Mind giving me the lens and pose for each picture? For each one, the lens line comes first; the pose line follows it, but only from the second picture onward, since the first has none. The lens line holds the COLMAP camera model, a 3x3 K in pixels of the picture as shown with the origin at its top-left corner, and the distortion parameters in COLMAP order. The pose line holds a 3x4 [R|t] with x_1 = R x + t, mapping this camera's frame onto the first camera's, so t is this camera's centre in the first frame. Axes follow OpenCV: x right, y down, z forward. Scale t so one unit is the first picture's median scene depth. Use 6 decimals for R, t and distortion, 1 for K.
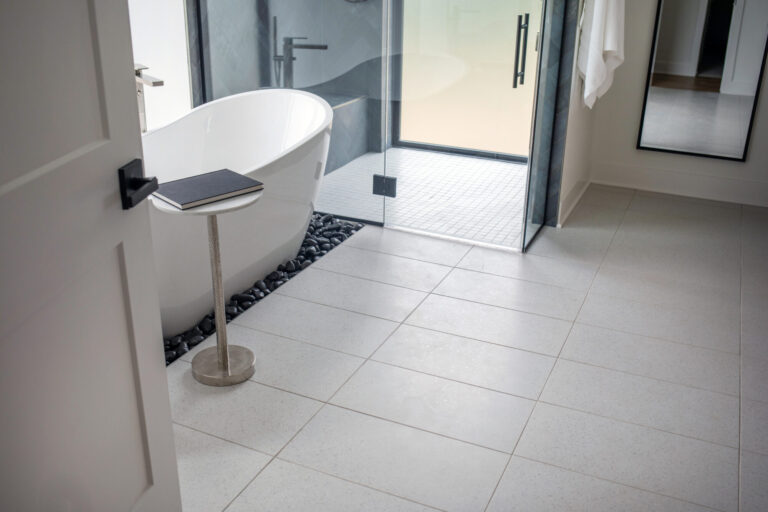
lens RADIAL K [[760.2, 0, 382.5], [0, 760.2, 255.0], [0, 0, 1]] dist [-0.019508, 0.000000]
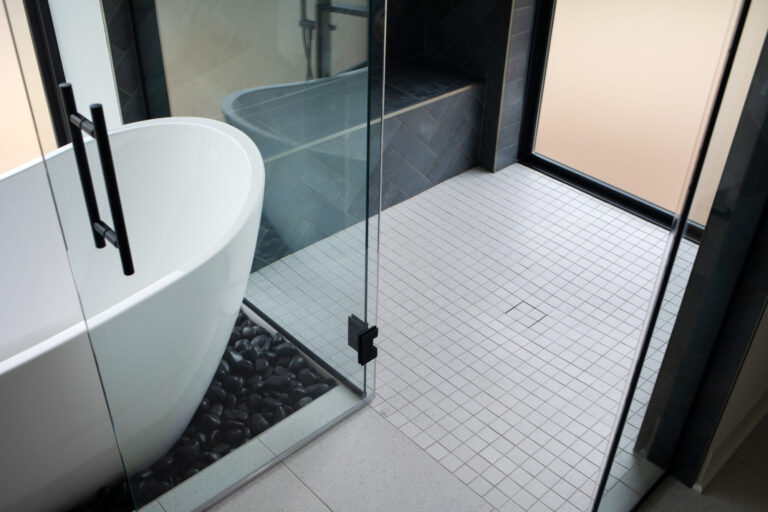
lens RADIAL K [[760.2, 0, 385.5], [0, 760.2, 256.8], [0, 0, 1]] dist [-0.019508, 0.000000]
pose [[0.929088, 0.226173, -0.292645, 0.143003], [-0.161422, 0.959864, 0.229358, -0.245227], [0.332774, -0.165854, 0.928307, 0.466302]]
